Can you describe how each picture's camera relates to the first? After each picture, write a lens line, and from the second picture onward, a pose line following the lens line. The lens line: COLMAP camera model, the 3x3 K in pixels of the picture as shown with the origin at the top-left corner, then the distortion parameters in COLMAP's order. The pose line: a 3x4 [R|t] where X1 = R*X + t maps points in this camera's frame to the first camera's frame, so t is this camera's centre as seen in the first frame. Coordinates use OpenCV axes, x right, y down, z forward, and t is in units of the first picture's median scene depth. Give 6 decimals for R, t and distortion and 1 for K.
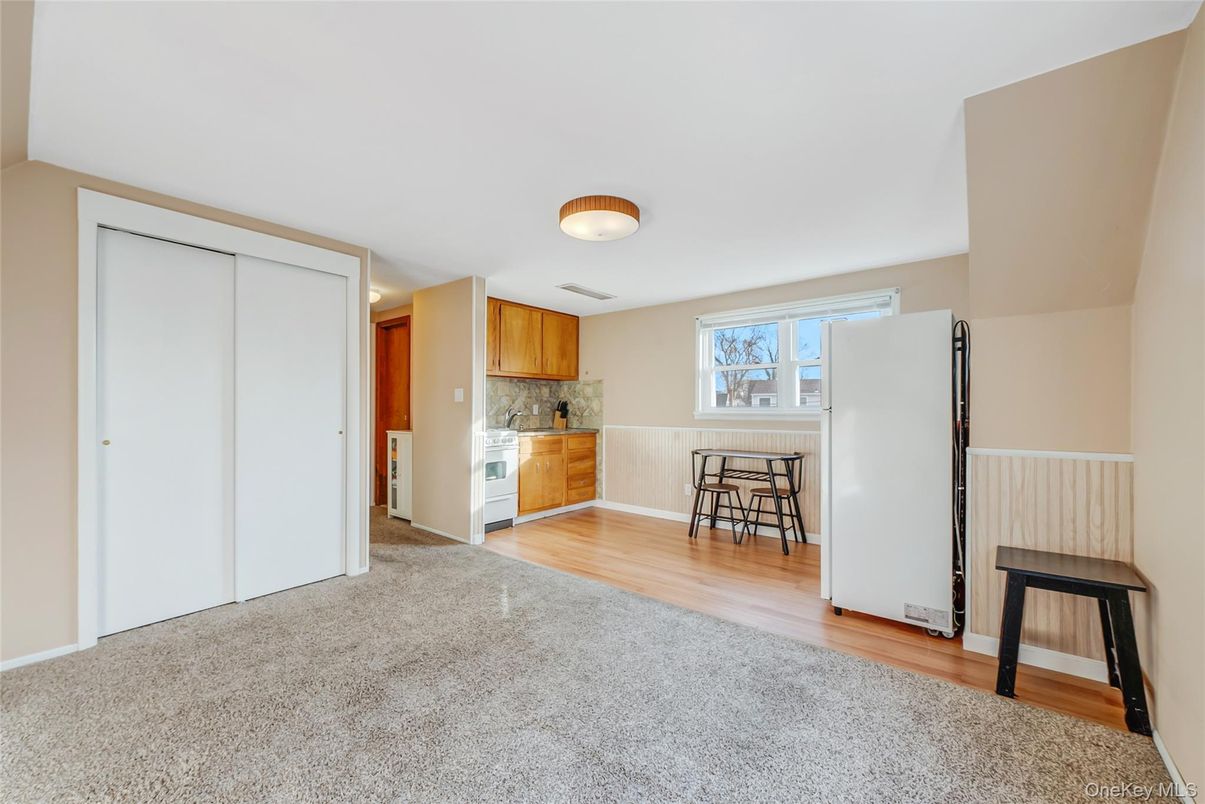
lens RADIAL K [[480.5, 0, 602.1], [0, 480.5, 403.7], [0, 0, 1]] dist [-0.004158, -0.000078]
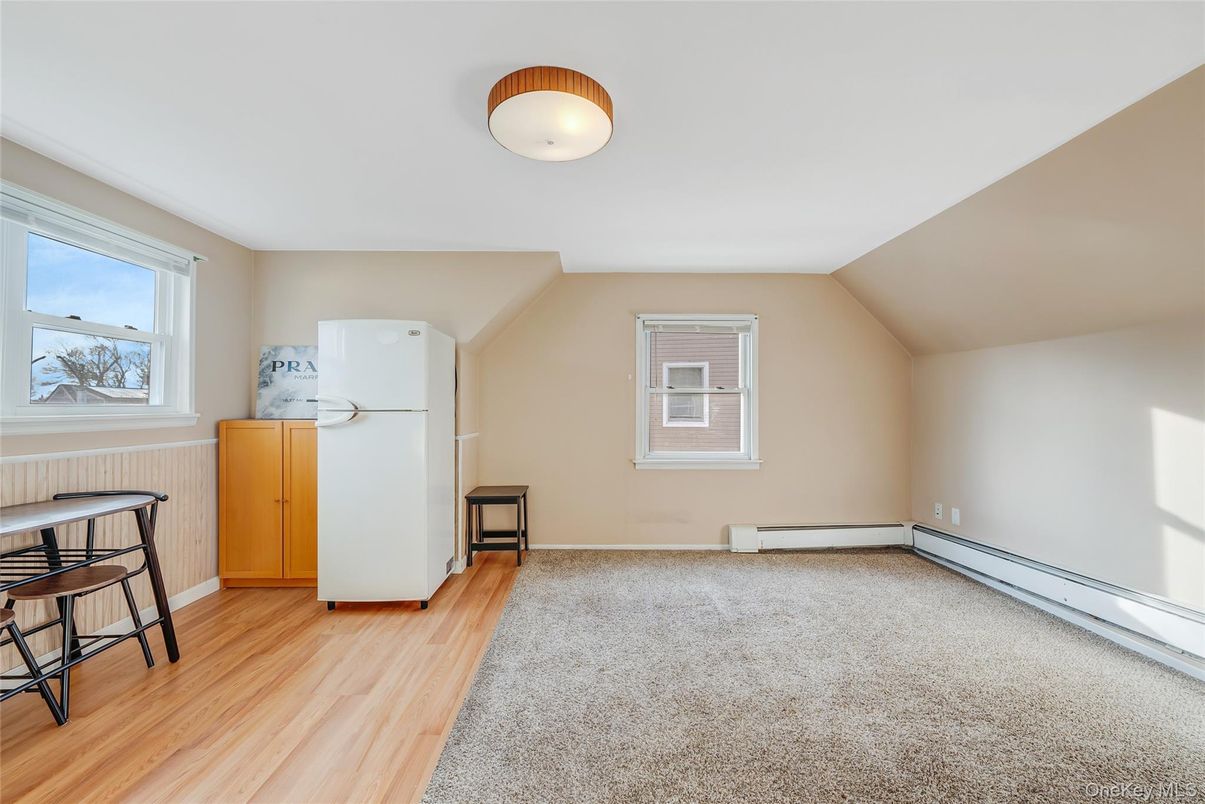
lens RADIAL K [[480.5, 0, 604.0], [0, 480.5, 403.2], [0, 0, 1]] dist [-0.004158, -0.000078]
pose [[-0.646788, 0.010222, 0.762601, -0.459785], [-0.004751, 0.999837, -0.017431, 0.017012], [-0.762655, -0.014897, -0.646634, 1.172513]]
